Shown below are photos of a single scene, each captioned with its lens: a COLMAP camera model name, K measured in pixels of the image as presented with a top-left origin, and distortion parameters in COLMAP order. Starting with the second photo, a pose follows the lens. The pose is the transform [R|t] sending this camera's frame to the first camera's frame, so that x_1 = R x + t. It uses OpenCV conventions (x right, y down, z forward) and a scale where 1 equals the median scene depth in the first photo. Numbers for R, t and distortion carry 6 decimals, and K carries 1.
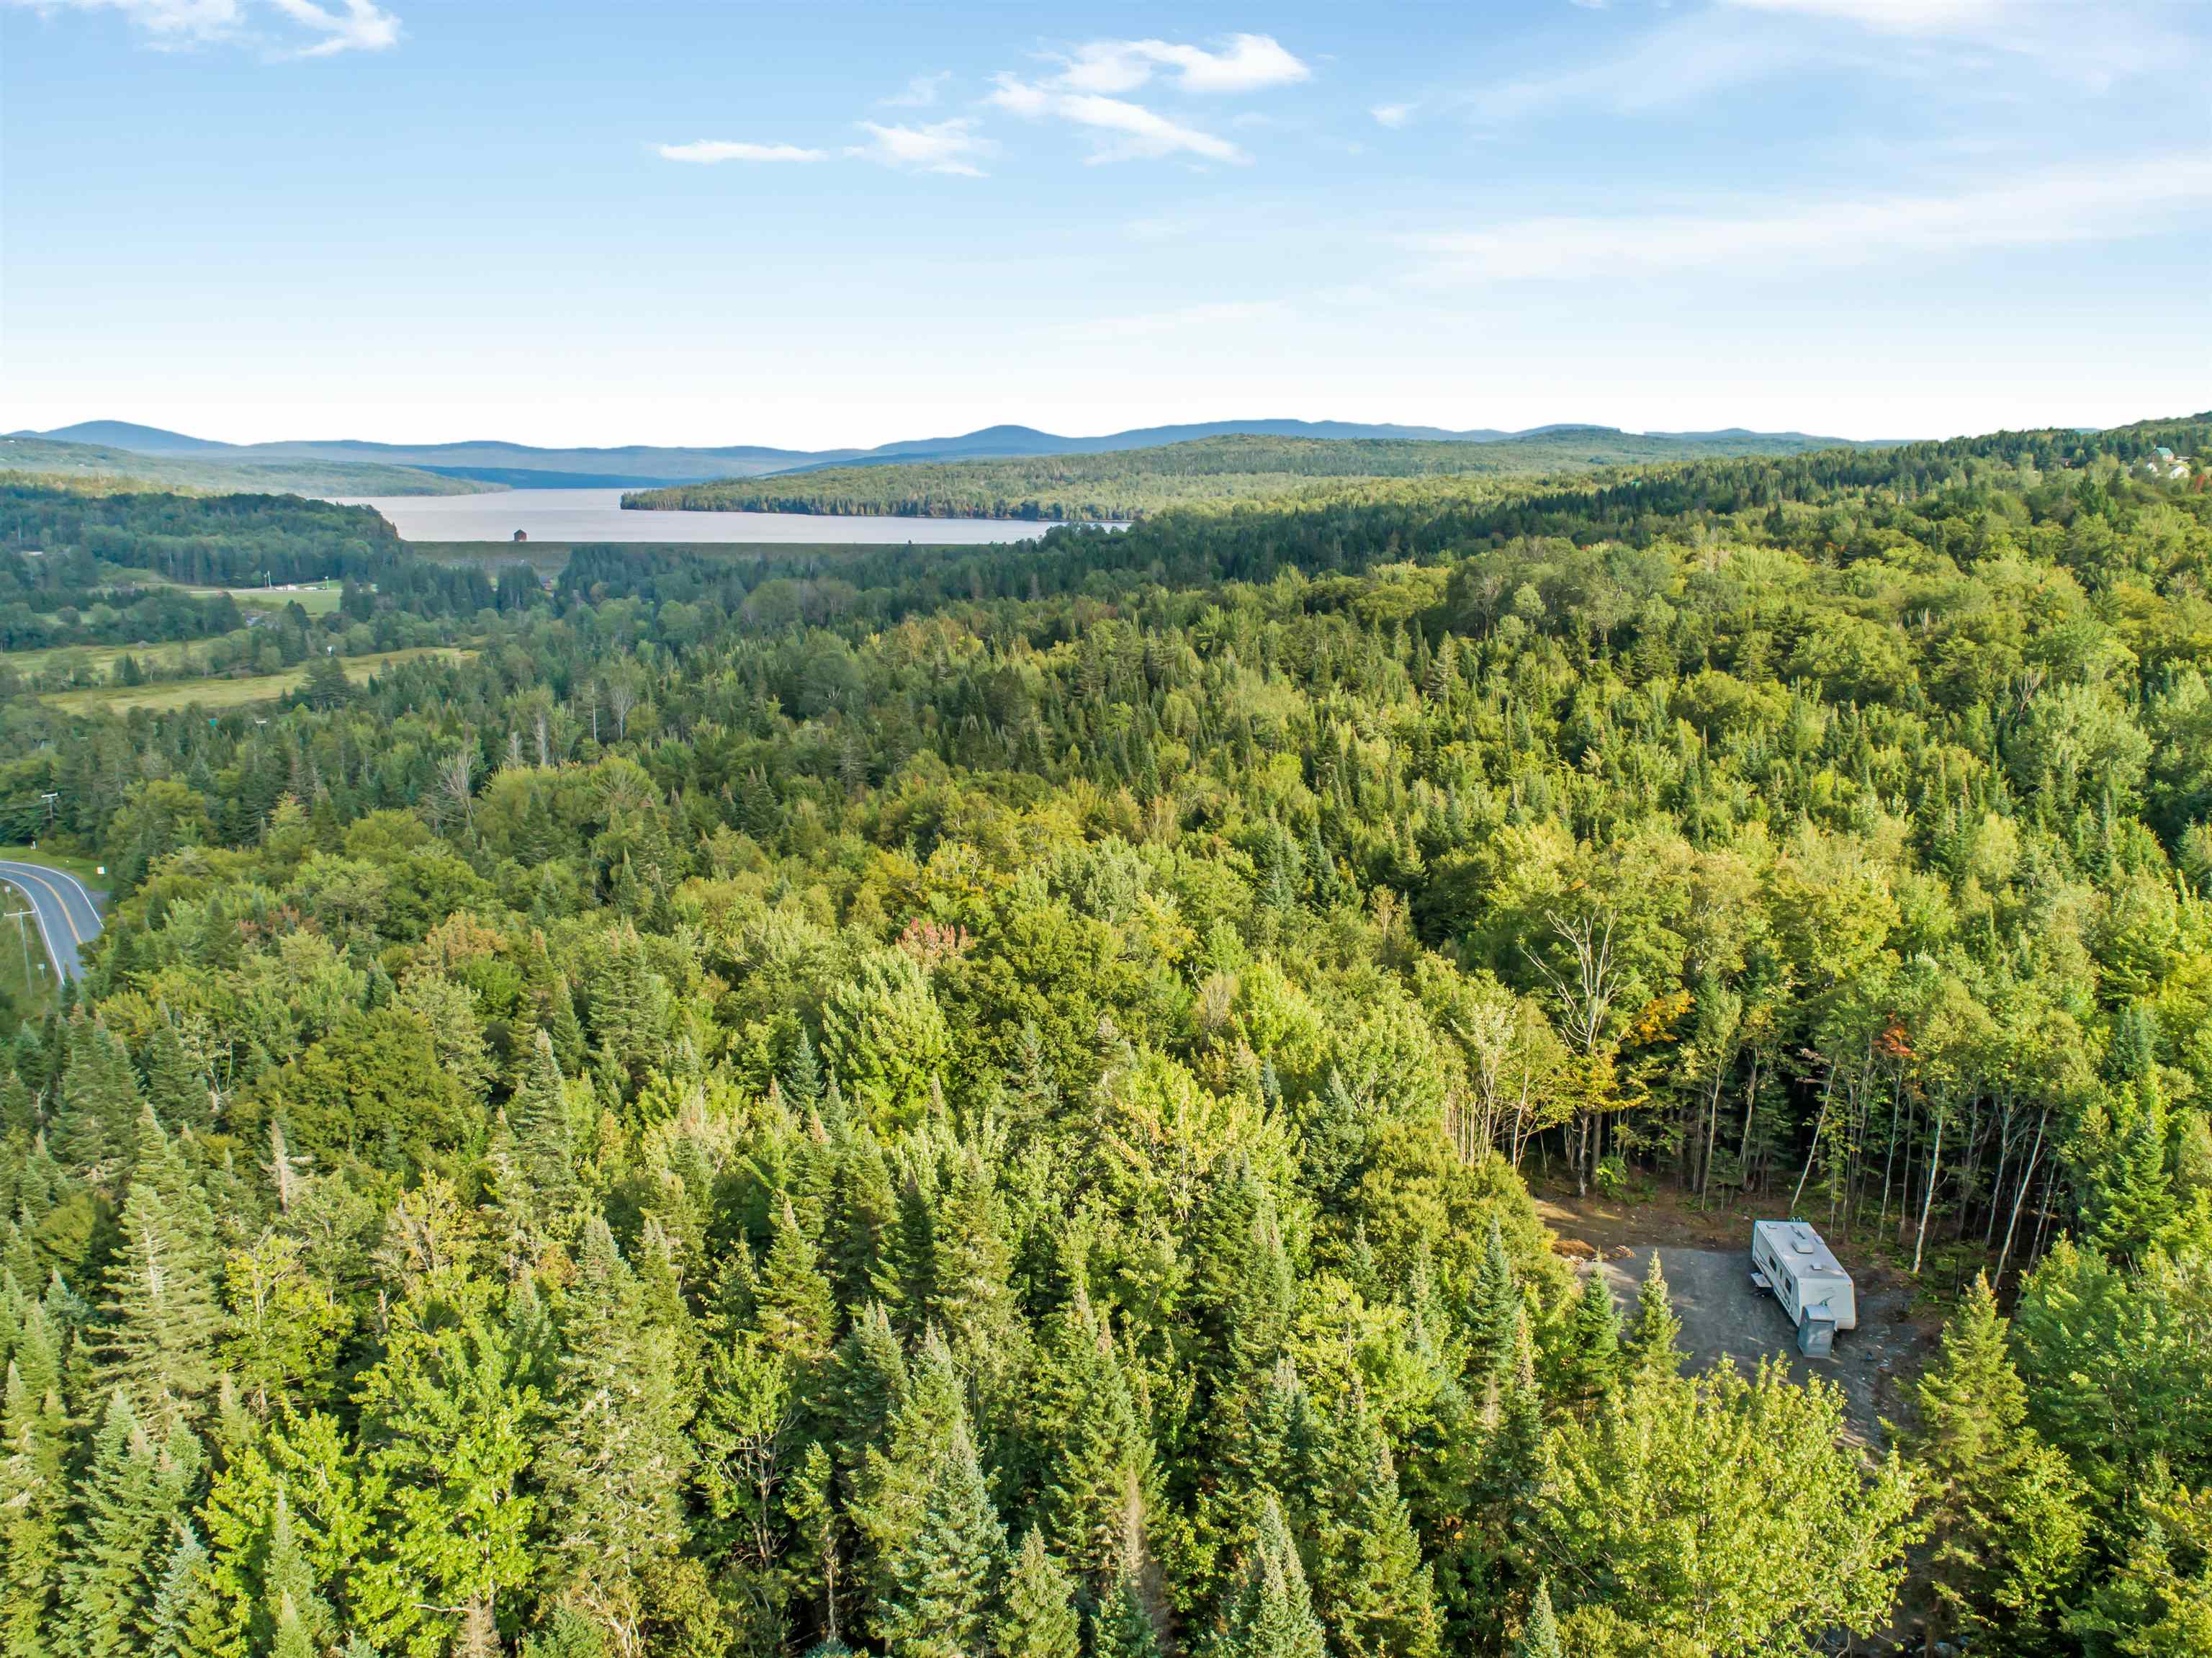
lens RADIAL K [[1663.7, 0, 1107.6], [0, 1663.7, 814.1], [0, 0, 1]] dist [-0.029113, 0.010389]
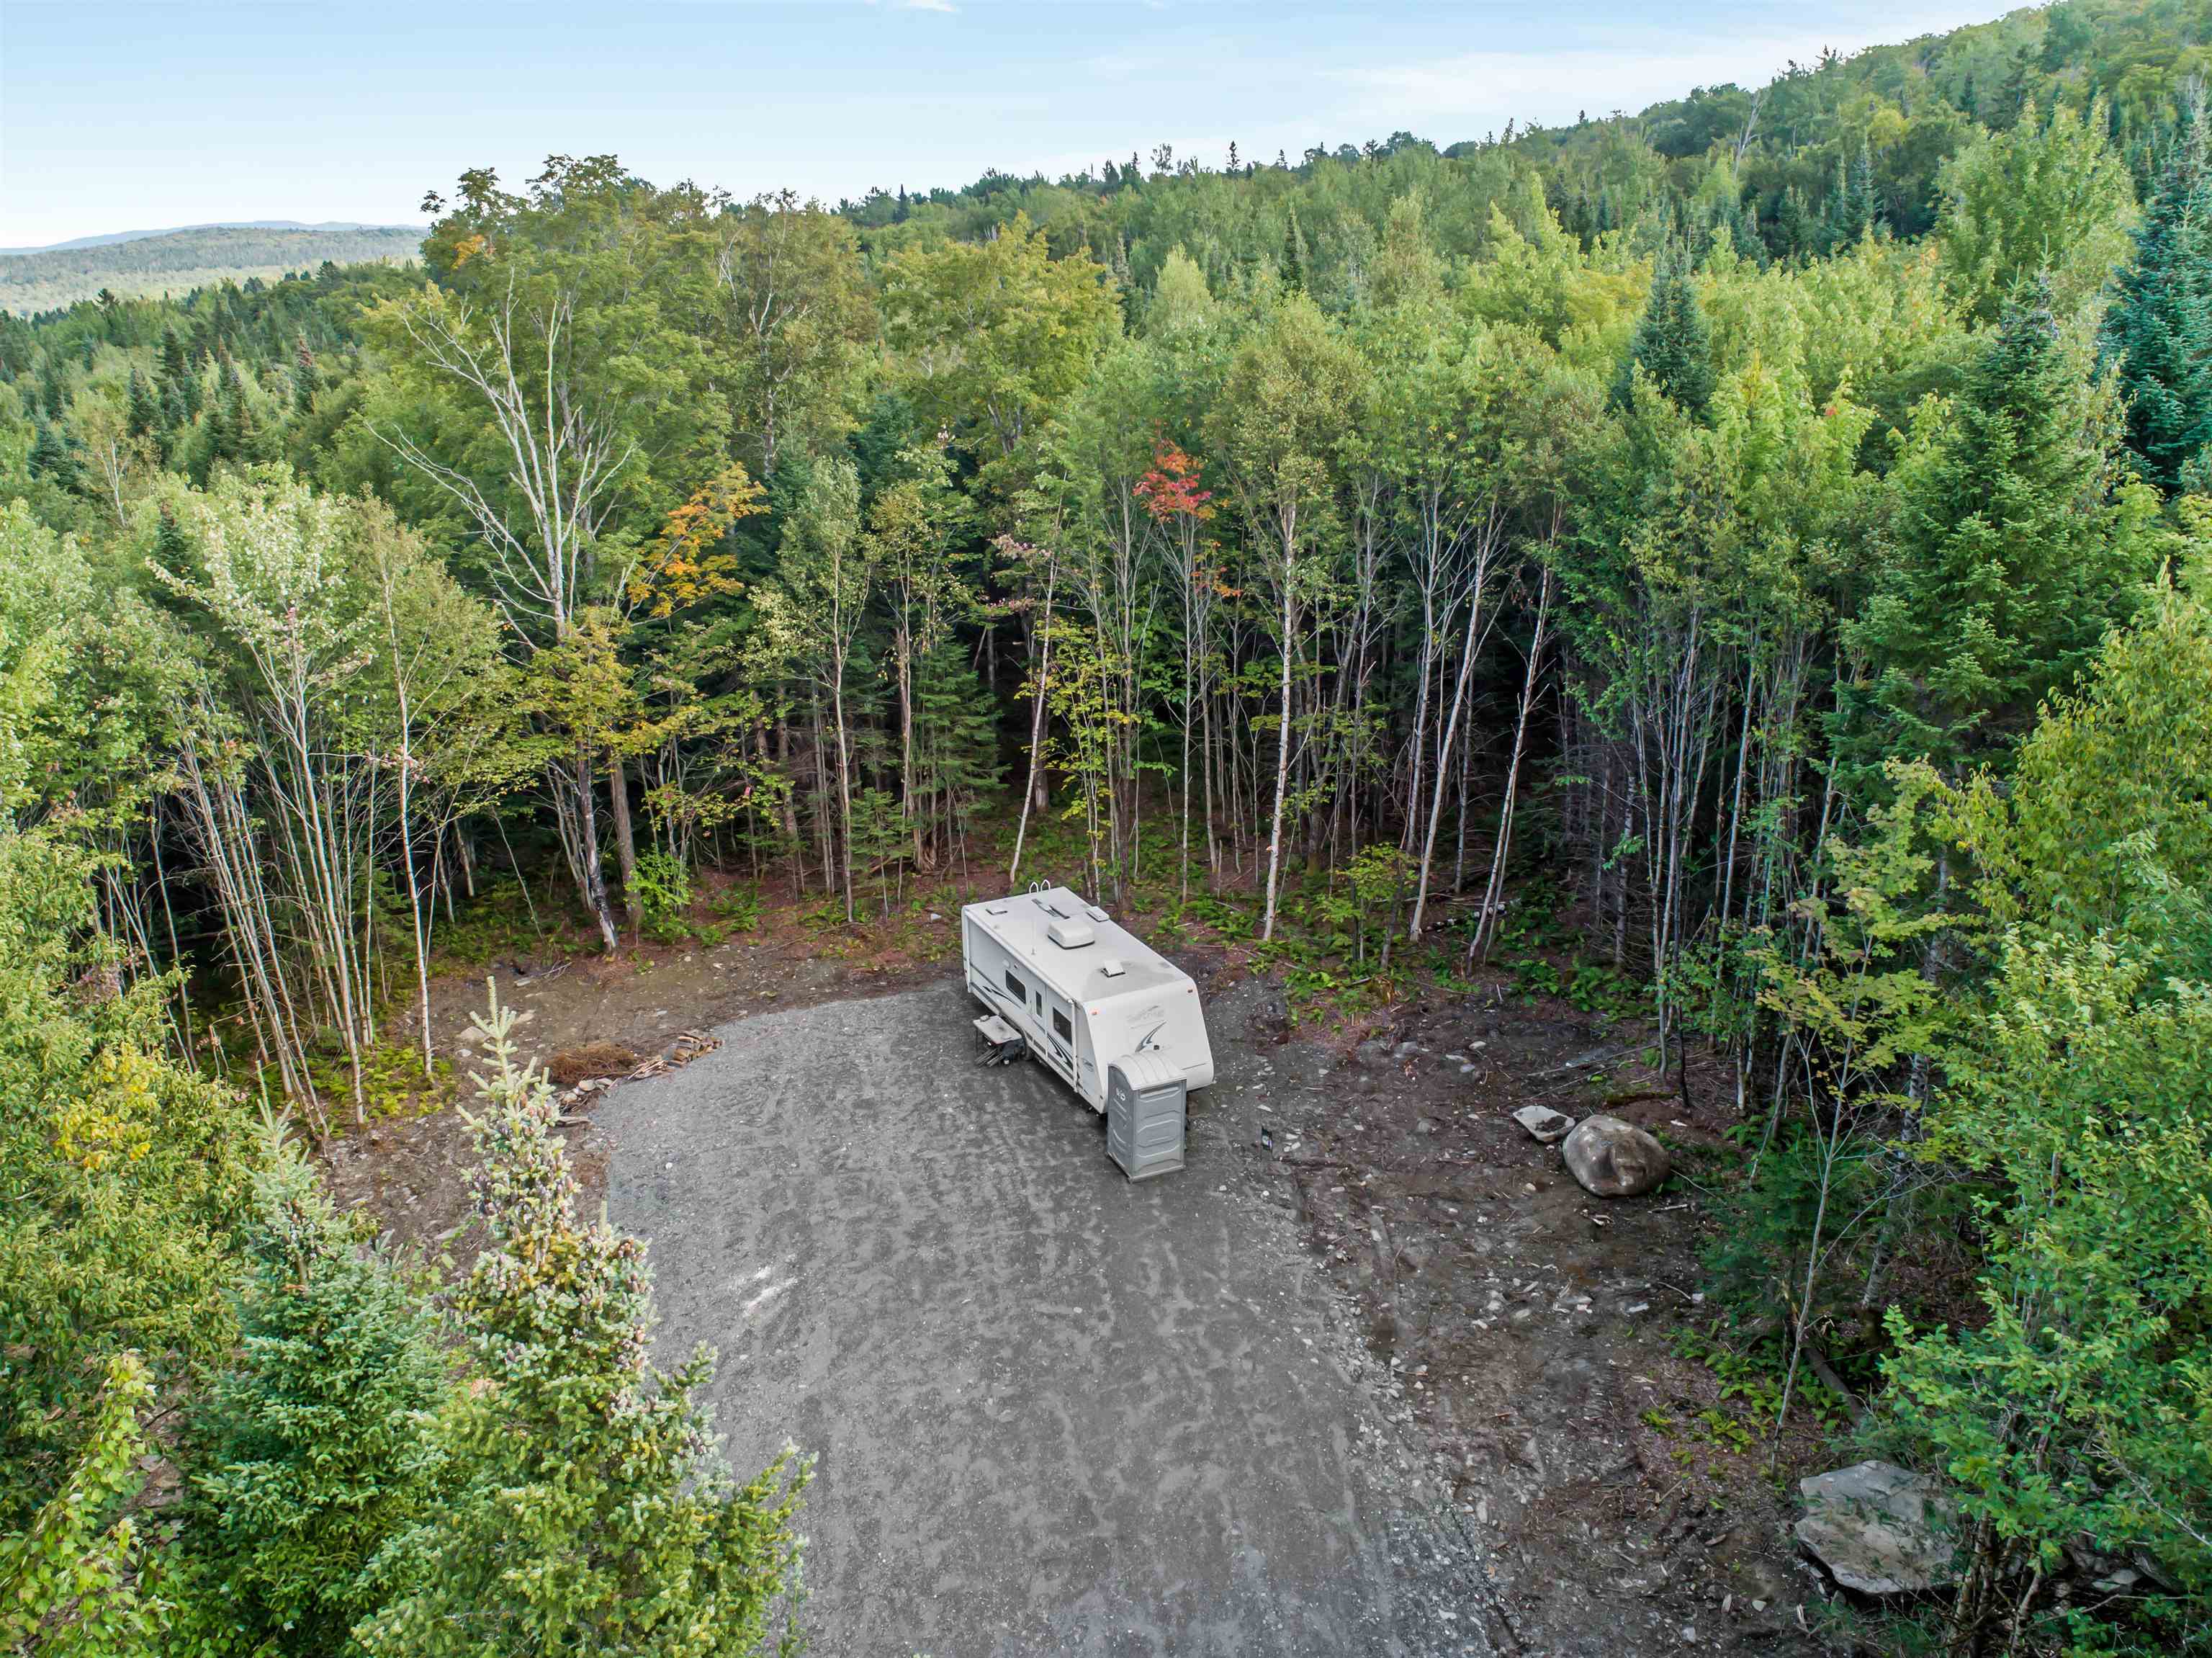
lens RADIAL K [[1657.5, 0, 1106.0], [0, 1657.5, 829.0], [0, 0, 1]] dist [-0.028014, 0.007493]
pose [[0.855272, -0.185935, 0.483672, 0.152157], [0.126698, 0.980111, 0.152739, 0.116893], [-0.502452, -0.069353, 0.861819, 0.428714]]
